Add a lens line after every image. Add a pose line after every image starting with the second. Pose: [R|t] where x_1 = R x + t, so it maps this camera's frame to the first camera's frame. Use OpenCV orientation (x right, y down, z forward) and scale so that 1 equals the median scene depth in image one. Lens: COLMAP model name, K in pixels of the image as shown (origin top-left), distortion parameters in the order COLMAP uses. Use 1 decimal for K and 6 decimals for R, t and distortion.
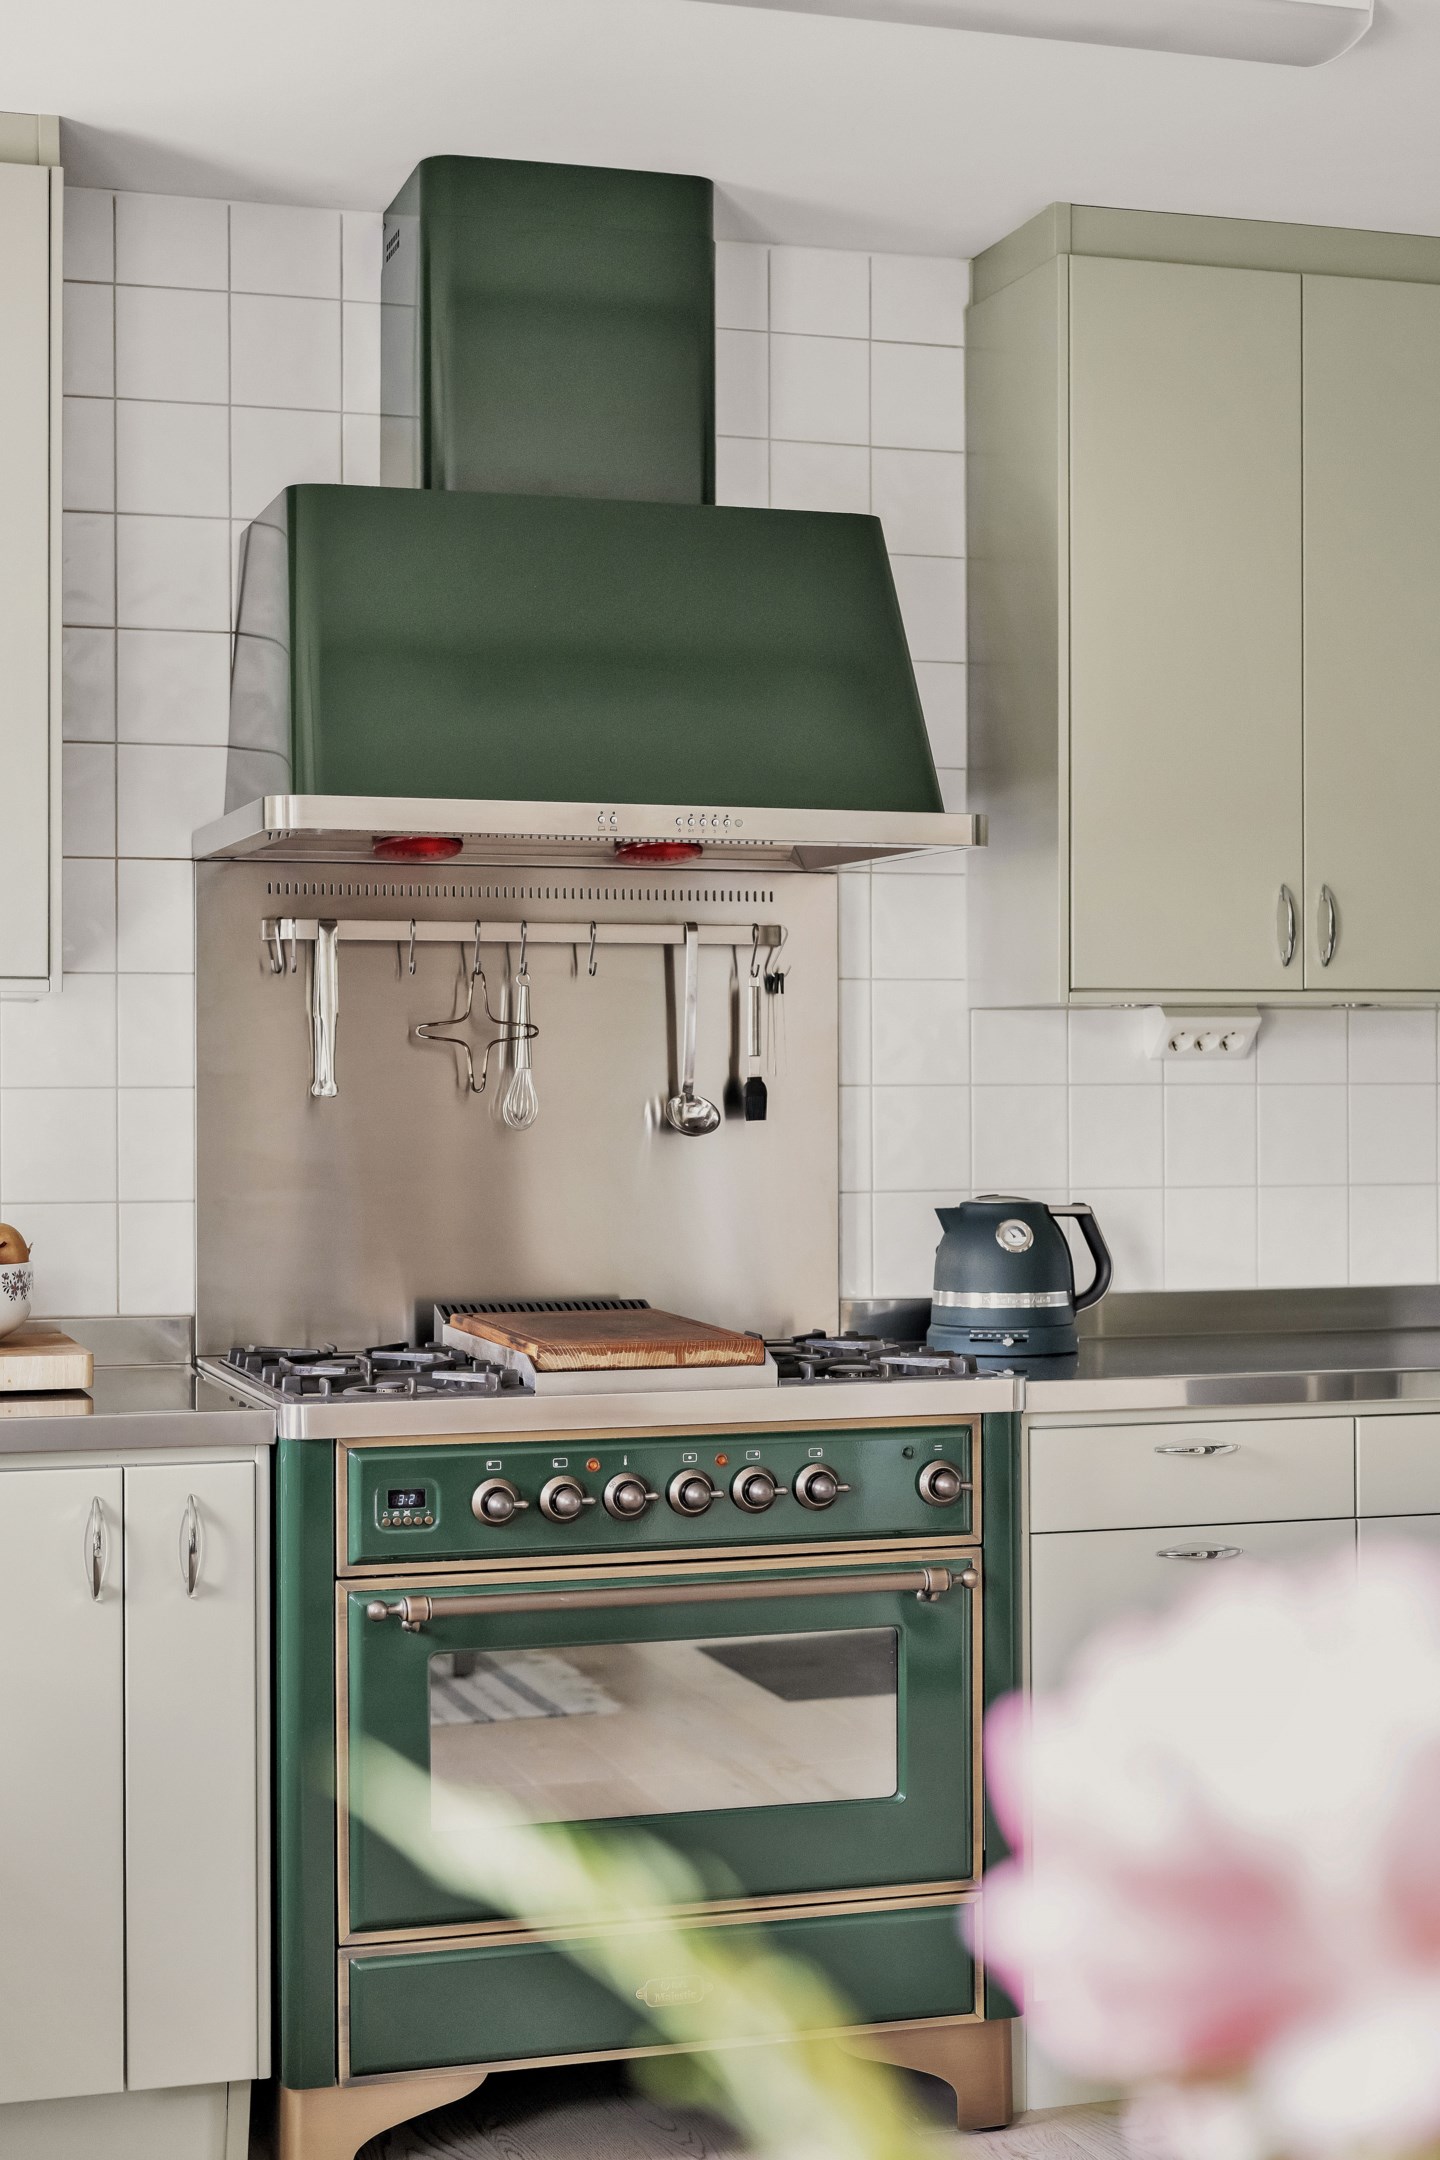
lens RADIAL K [[3141.2, 0, 718.1], [0, 3141.2, 1090.9], [0, 0, 1]] dist [-0.000925, -0.014283]
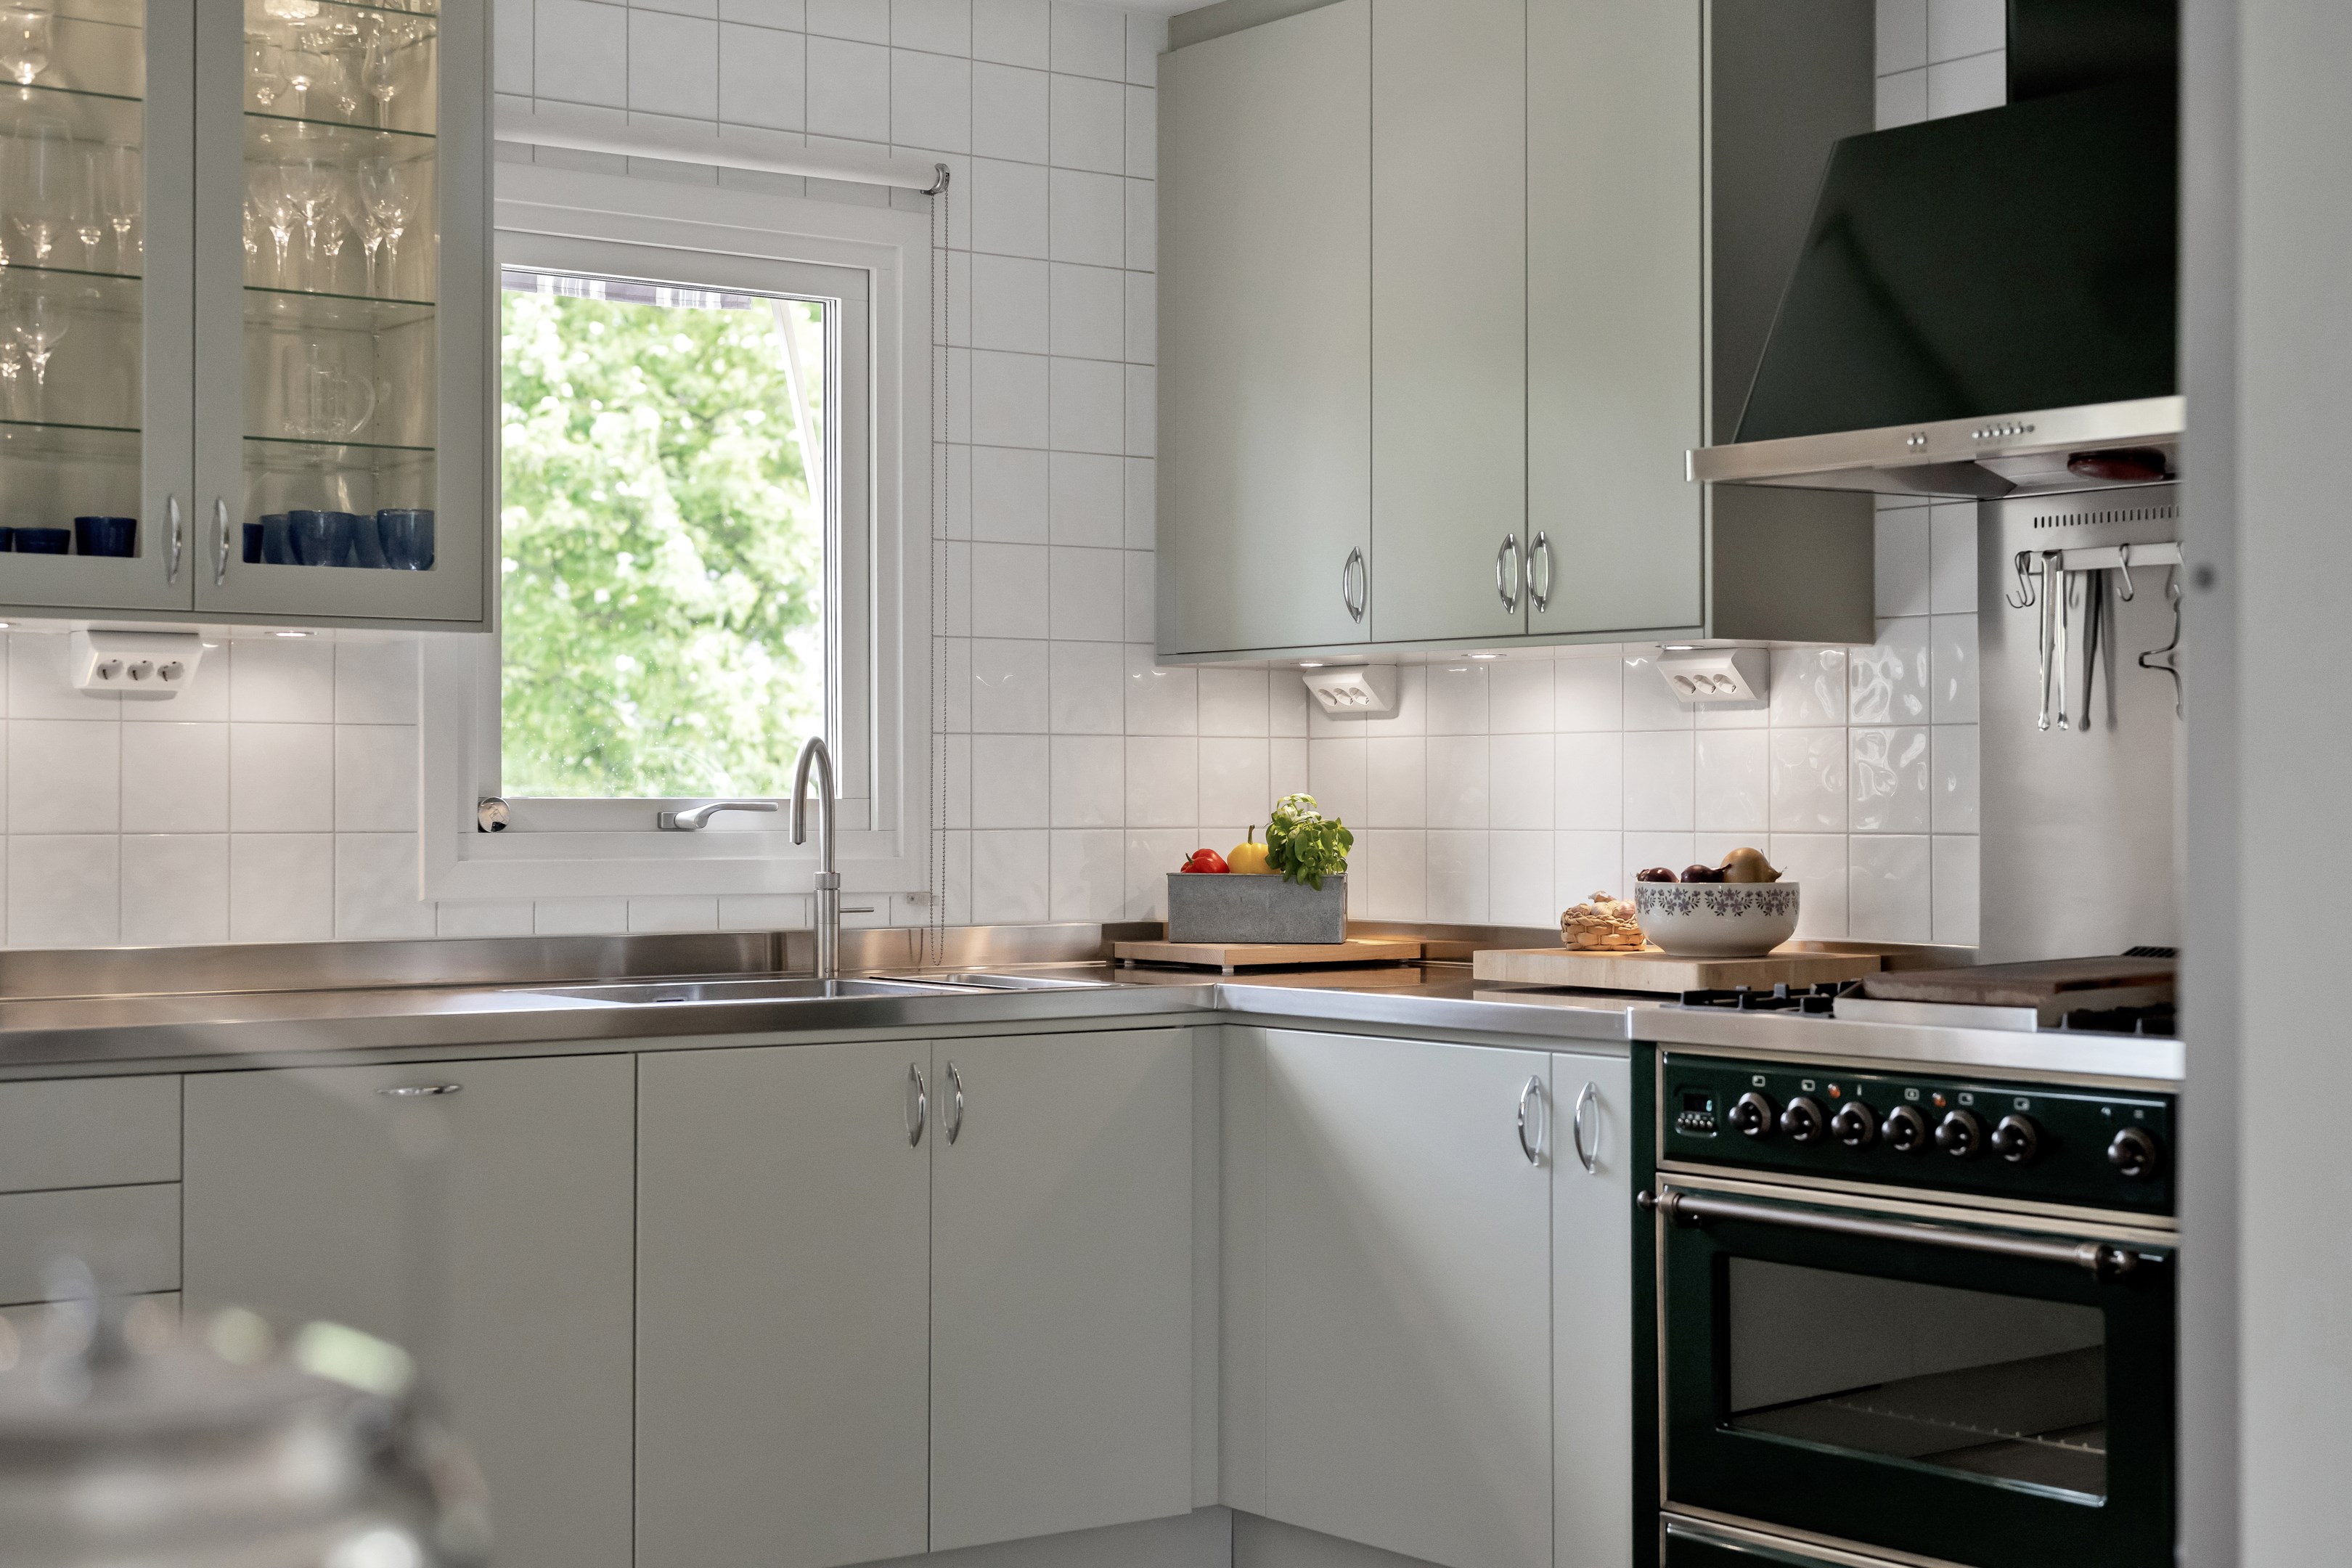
lens RADIAL K [[3420.4, 0, 1176.0], [0, 3420.4, 784.0], [0, 0, 1]] dist [-0.000925, -0.014283]
pose [[0.317485, -0.000636, -0.948263, 0.948781], [0.015310, 0.999873, 0.004456, 0.011180], [0.948140, -0.015933, 0.317454, 0.446646]]
